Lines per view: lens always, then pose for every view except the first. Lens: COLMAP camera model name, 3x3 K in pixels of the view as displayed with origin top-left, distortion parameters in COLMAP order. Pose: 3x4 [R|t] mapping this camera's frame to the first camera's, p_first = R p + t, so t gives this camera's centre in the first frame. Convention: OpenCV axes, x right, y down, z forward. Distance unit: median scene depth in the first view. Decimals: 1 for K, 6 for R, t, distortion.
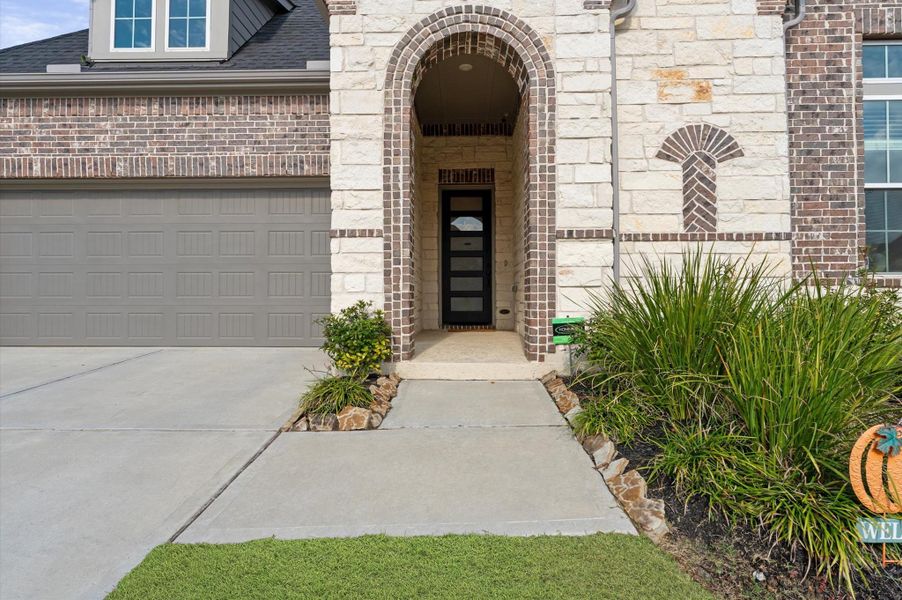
lens RADIAL K [[512.6, 0, 450.1], [0, 512.6, 286.2], [0, 0, 1]] dist [-0.001244, 0.000461]
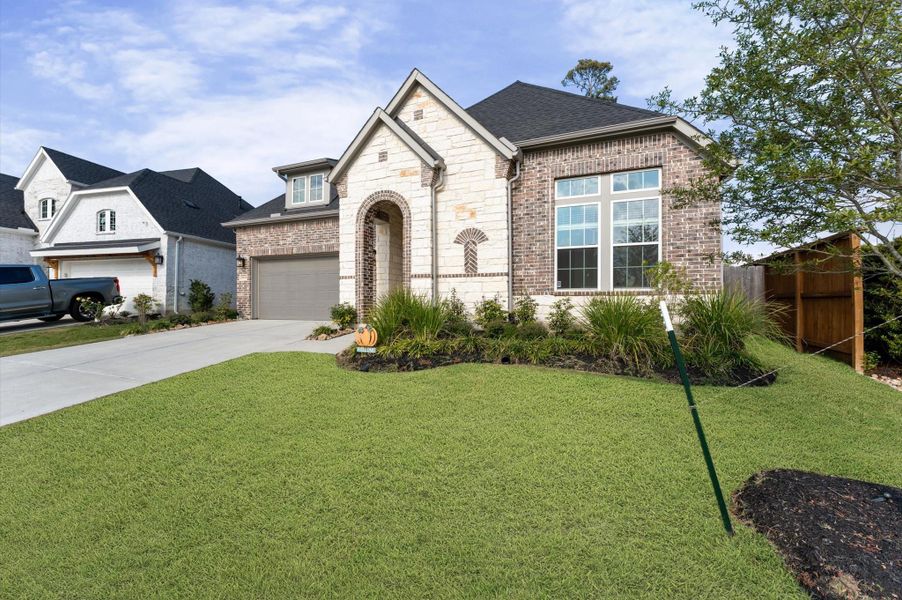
lens RADIAL K [[399.1, 0, 449.7], [0, 399.1, 298.3], [0, 0, 1]] dist [0.001444, 0.000692]
pose [[0.930718, -0.002607, -0.365729, 1.082335], [0.007456, 0.999902, 0.011846, -0.010923], [0.365662, -0.013752, 0.930646, -0.777225]]
